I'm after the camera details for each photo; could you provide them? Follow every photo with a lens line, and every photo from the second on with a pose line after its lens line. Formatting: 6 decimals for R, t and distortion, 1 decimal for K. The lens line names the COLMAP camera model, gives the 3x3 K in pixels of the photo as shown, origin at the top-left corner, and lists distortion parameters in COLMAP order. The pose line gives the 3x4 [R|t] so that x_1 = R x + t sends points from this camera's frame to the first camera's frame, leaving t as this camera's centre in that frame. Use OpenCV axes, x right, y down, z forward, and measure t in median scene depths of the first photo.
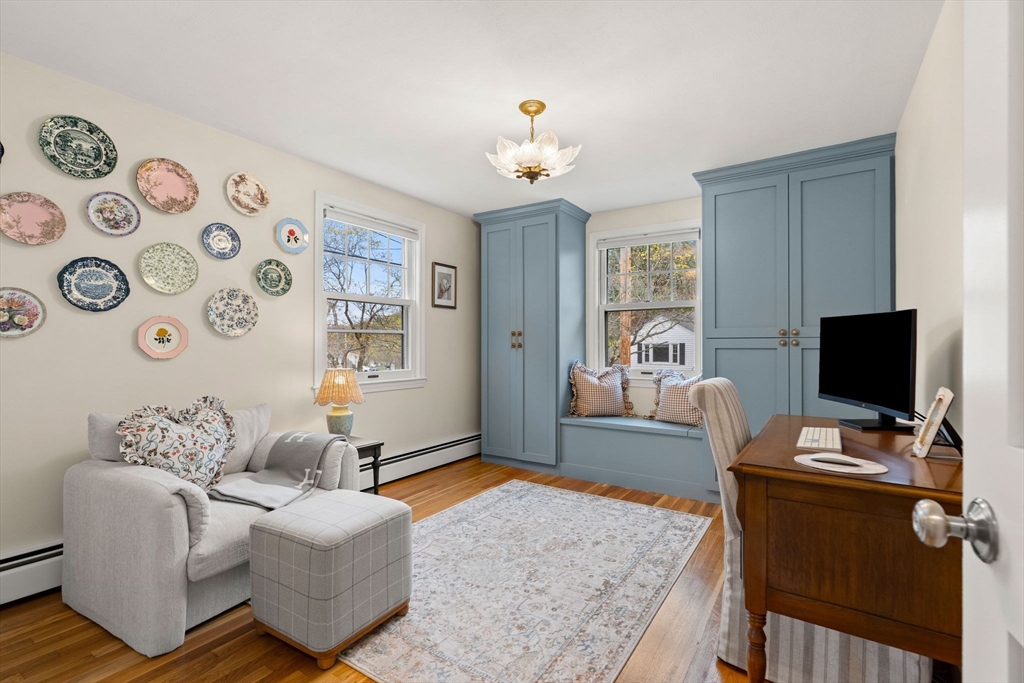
lens RADIAL K [[467.9, 0, 512.2], [0, 467.9, 345.5], [0, 0, 1]] dist [0.001689, -0.000081]
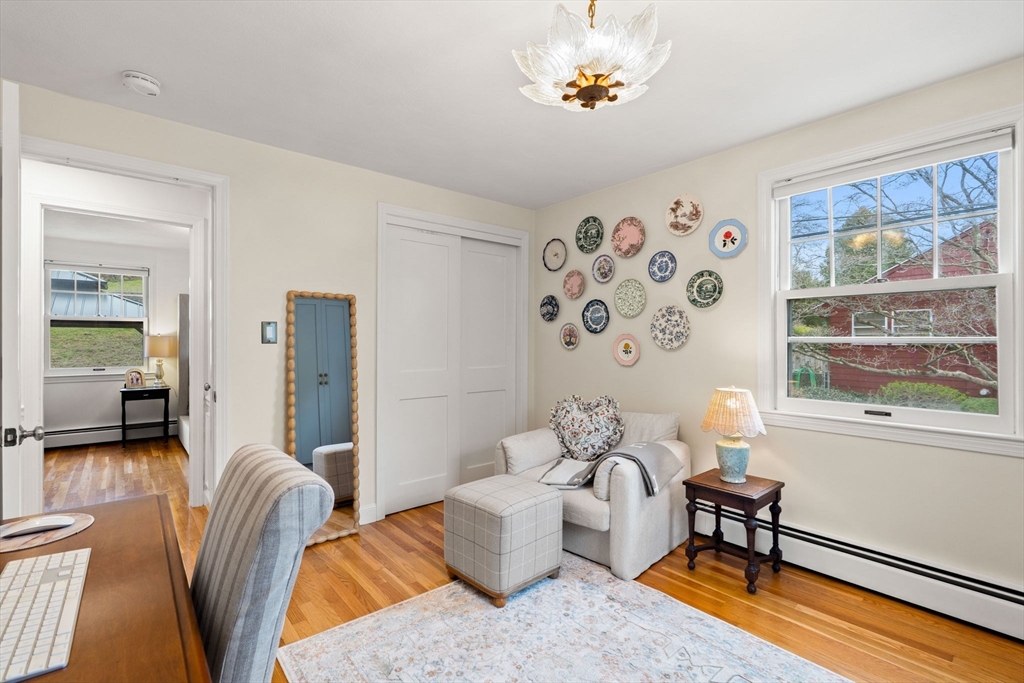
lens RADIAL K [[467.9, 0, 510.9], [0, 467.9, 339.0], [0, 0, 1]] dist [0.001689, -0.000081]
pose [[-0.279621, -0.003883, -0.960103, 0.615215], [-0.002730, 0.999991, -0.003250, -0.040619], [0.960107, 0.001713, -0.279629, 1.000796]]
